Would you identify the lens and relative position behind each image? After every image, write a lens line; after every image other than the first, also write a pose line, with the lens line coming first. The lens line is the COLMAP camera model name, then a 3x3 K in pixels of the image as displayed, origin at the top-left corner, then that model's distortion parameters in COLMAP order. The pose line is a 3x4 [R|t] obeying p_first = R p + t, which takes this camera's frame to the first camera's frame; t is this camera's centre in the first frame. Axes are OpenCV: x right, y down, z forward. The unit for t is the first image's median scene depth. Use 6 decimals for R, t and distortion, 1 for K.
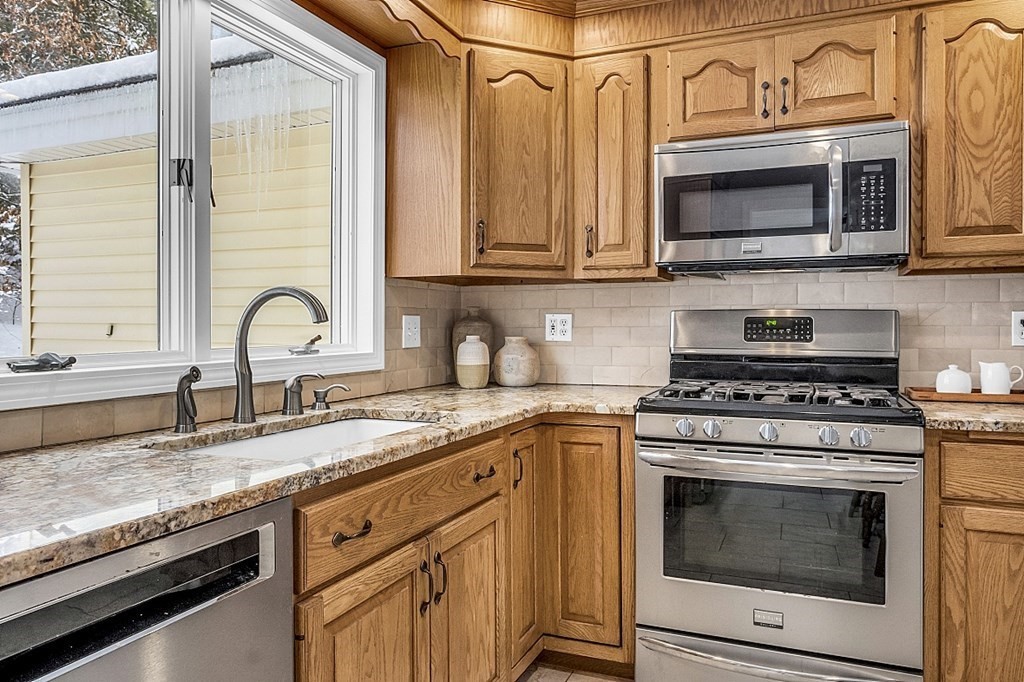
lens RADIAL K [[716.1, 0, 512.7], [0, 716.1, 328.1], [0, 0, 1]] dist [-0.010411, 0.023820]
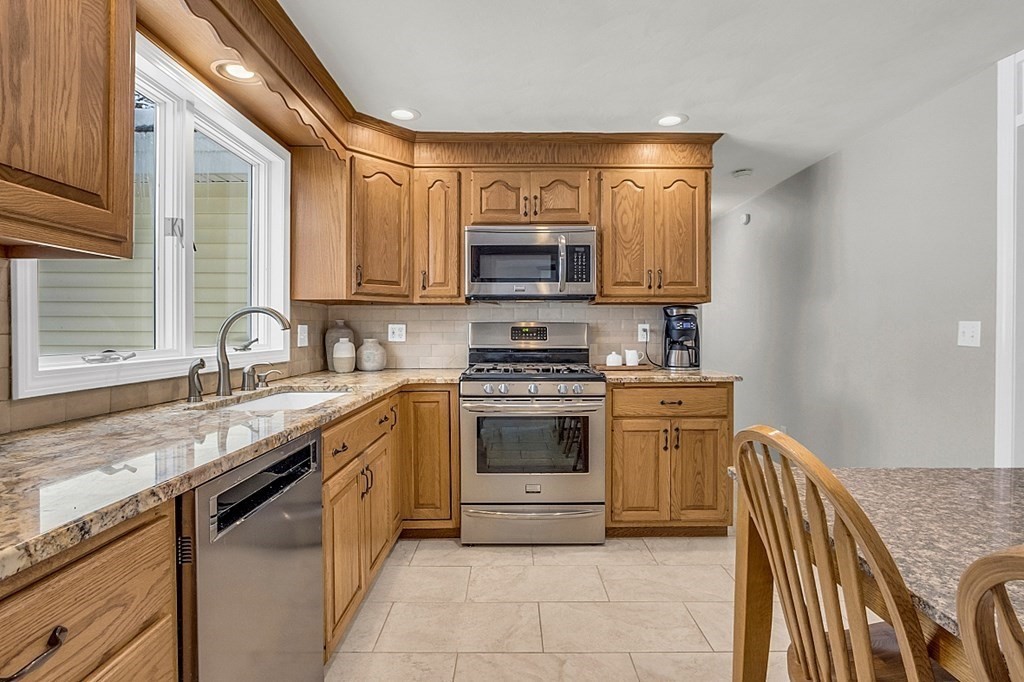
lens RADIAL K [[523.9, 0, 511.7], [0, 523.9, 333.6], [0, 0, 1]] dist [-0.006306, -0.000384]
pose [[0.921358, -0.002005, 0.388709, -0.205813], [0.002053, 0.999998, 0.000291, 0.001526], [-0.388709, 0.000530, 0.921361, -0.216646]]
